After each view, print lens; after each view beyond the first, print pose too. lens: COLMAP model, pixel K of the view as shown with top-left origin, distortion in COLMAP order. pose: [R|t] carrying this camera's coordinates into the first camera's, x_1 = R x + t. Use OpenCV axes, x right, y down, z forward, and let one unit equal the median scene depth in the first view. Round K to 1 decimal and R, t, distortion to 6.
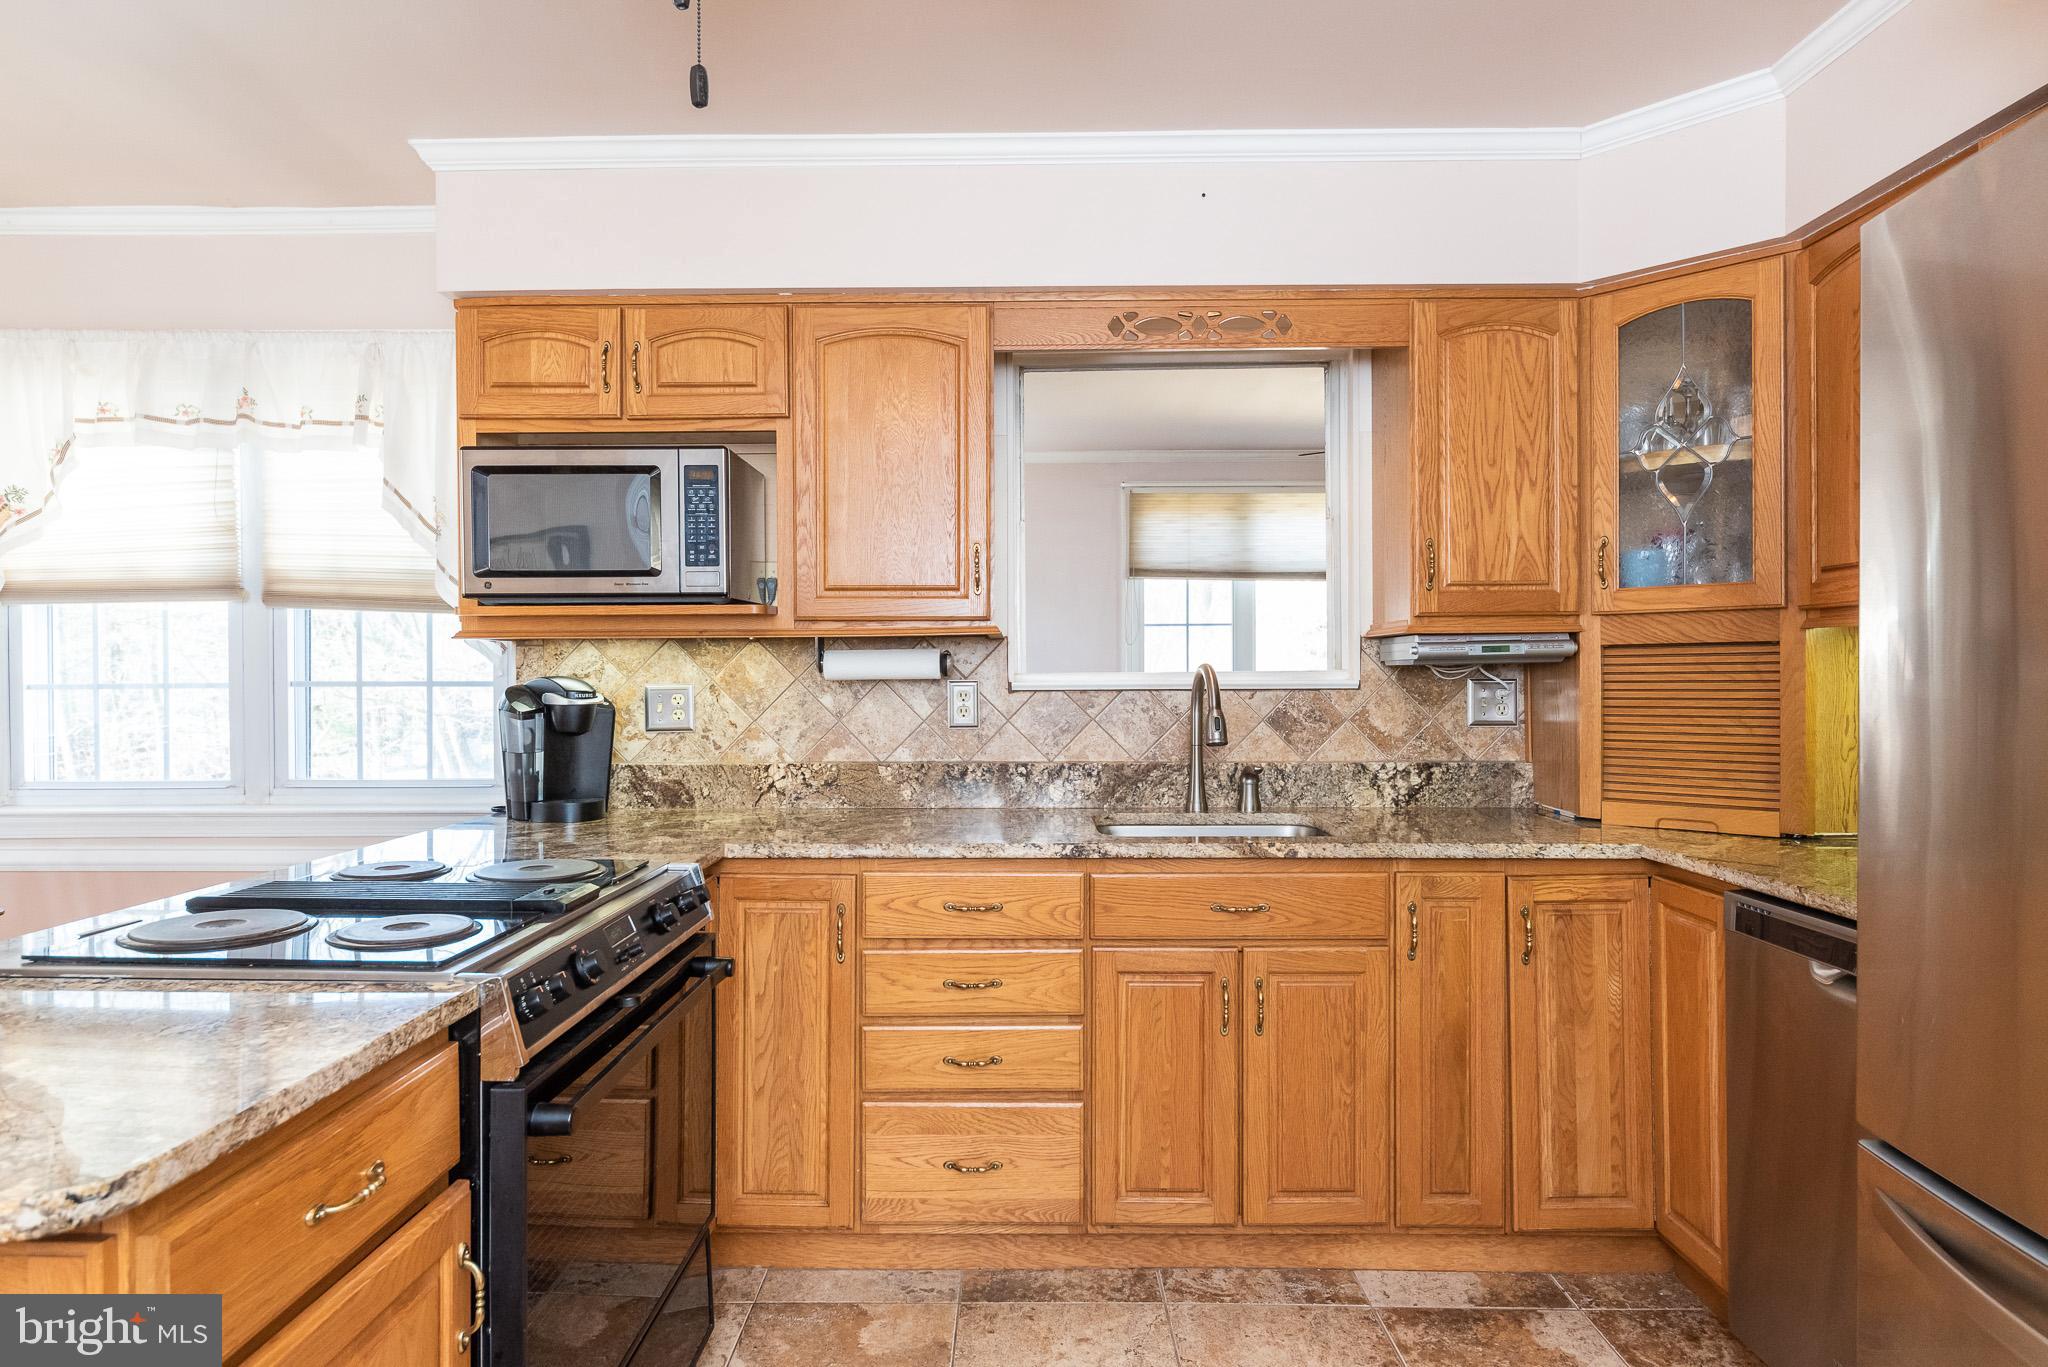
lens RADIAL K [[1161.3, 0, 992.2], [0, 1161.3, 678.6], [0, 0, 1]] dist [0.001845, -0.000700]
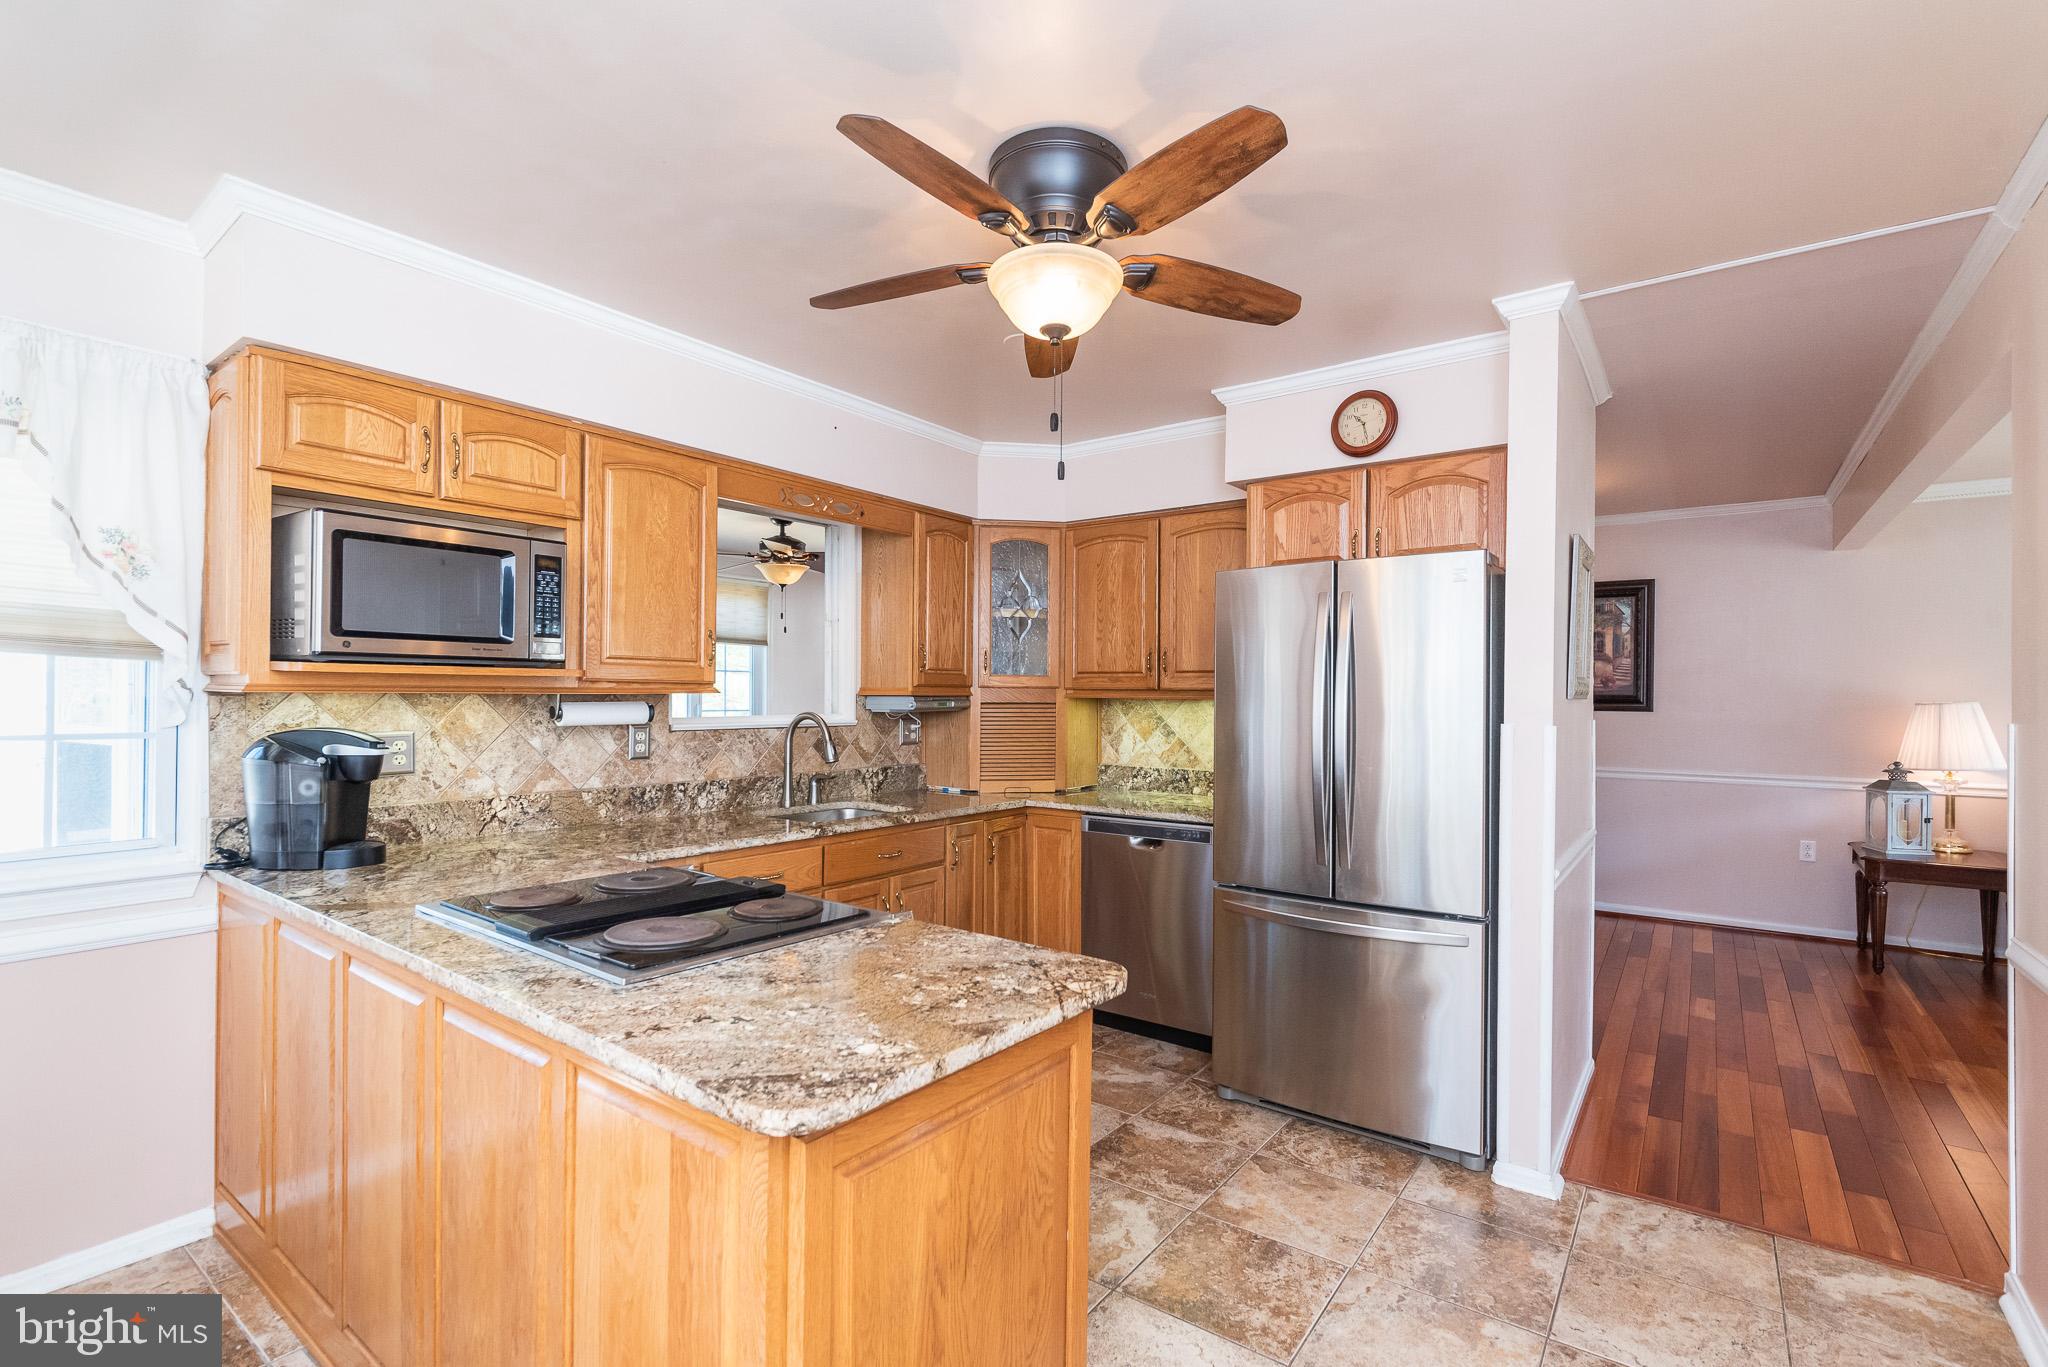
lens RADIAL K [[962.0, 0, 1002.7], [0, 962.0, 692.5], [0, 0, 1]] dist [-0.002259, -0.000191]
pose [[0.582933, 0.010026, 0.812459, -0.699394], [-0.007551, 0.999948, -0.006922, -0.031071], [-0.812485, -0.002100, 0.582978, 0.013008]]
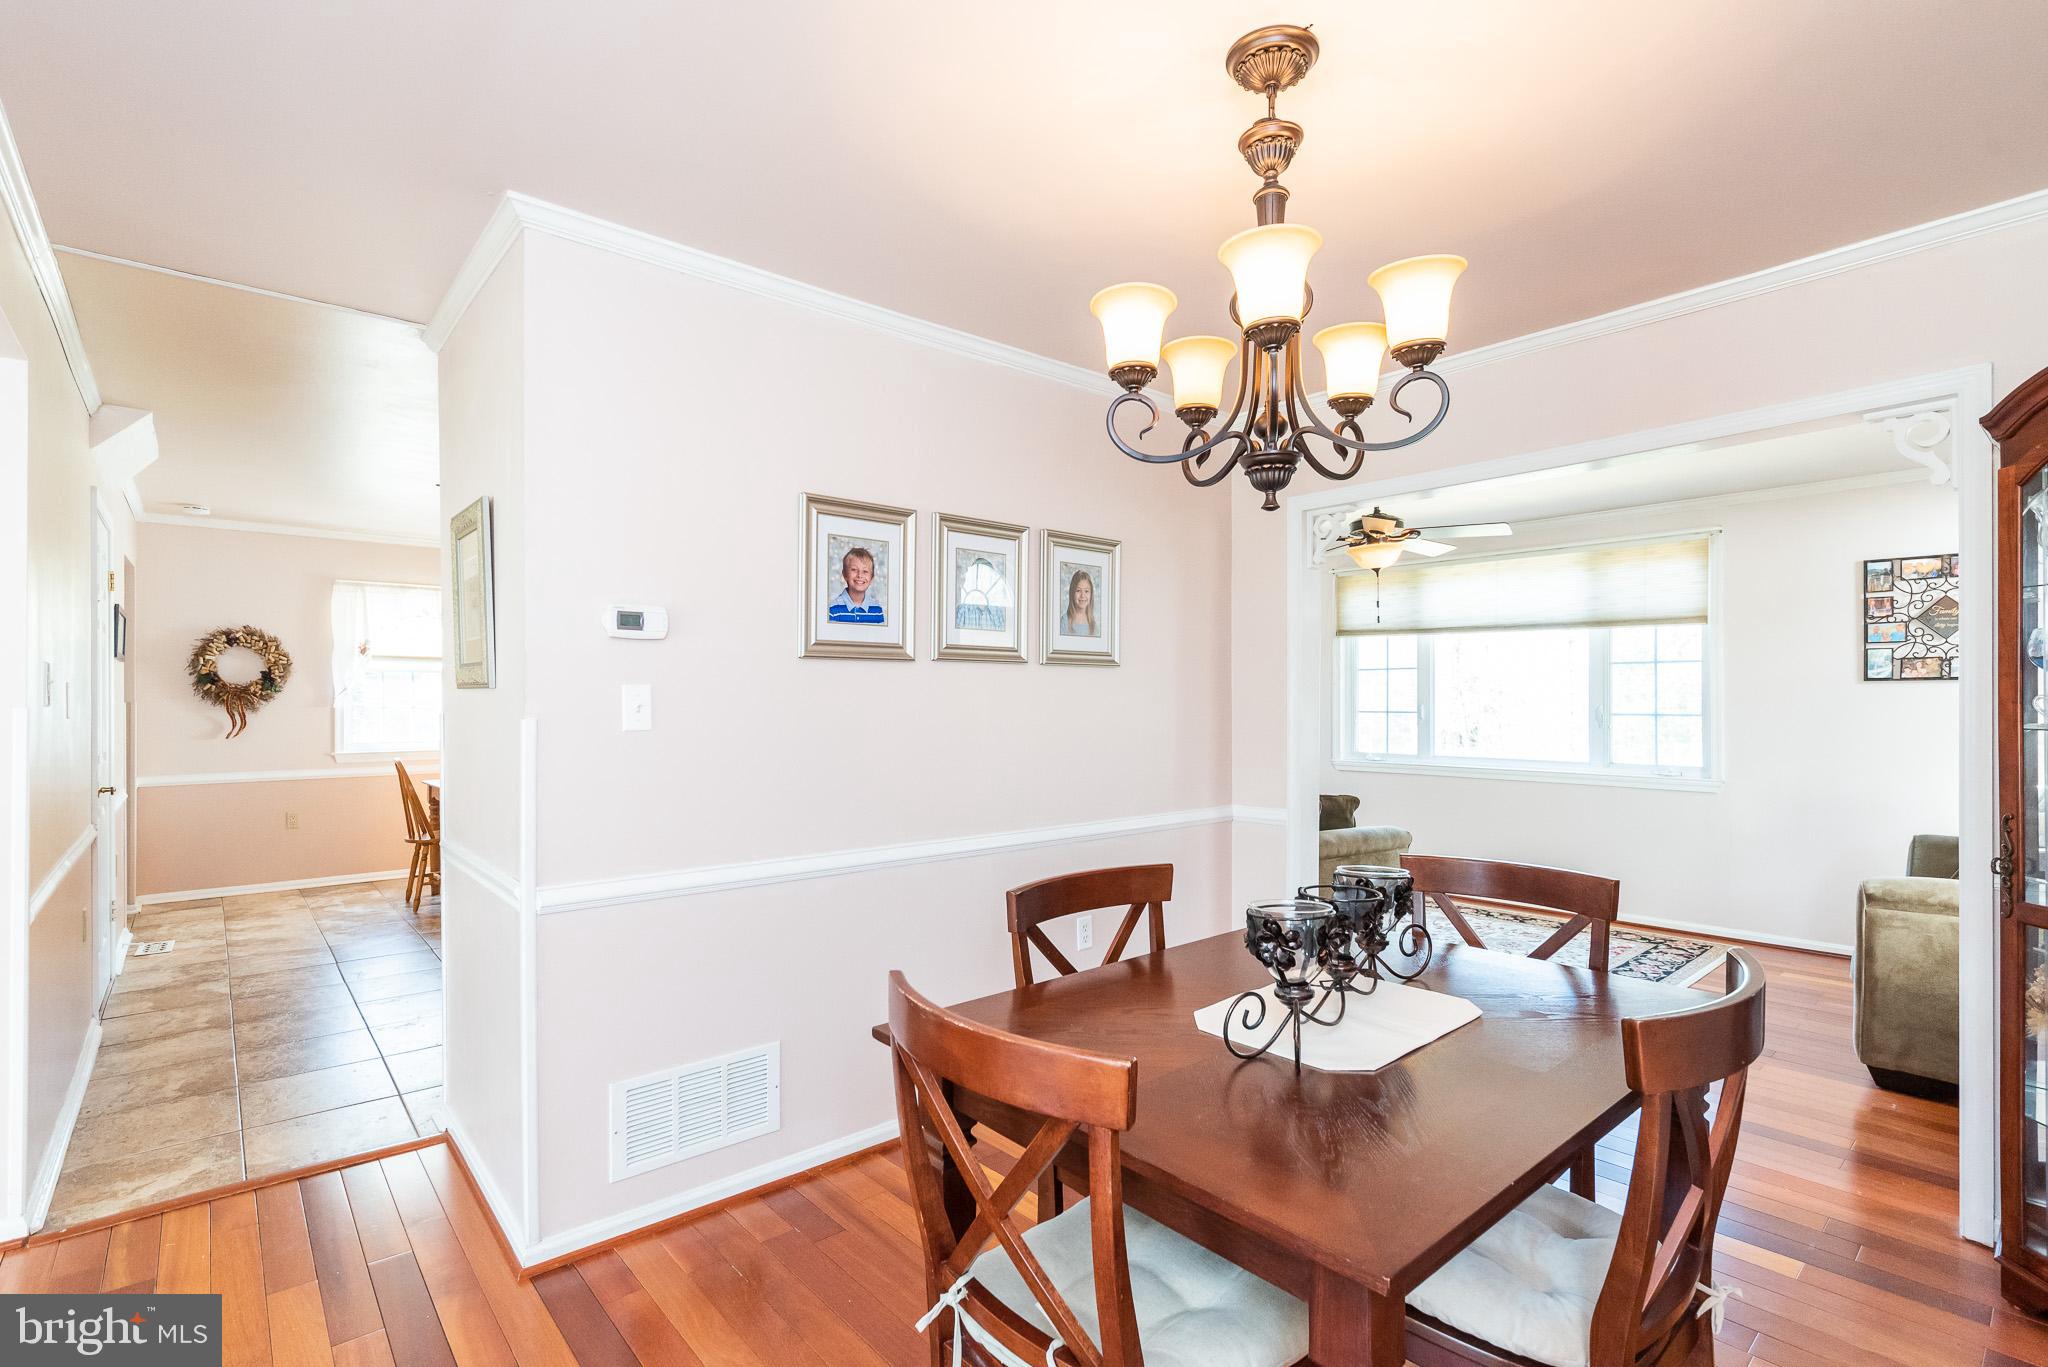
lens RADIAL K [[941.1, 0, 1039.5], [0, 941.1, 696.0], [0, 0, 1]] dist [-0.012834, -0.000094]
pose [[0.675761, 0.000579, -0.737121, 1.561093], [-0.002051, 0.999997, -0.001094, -0.025745], [0.737118, 0.002251, 0.675760, -0.090973]]
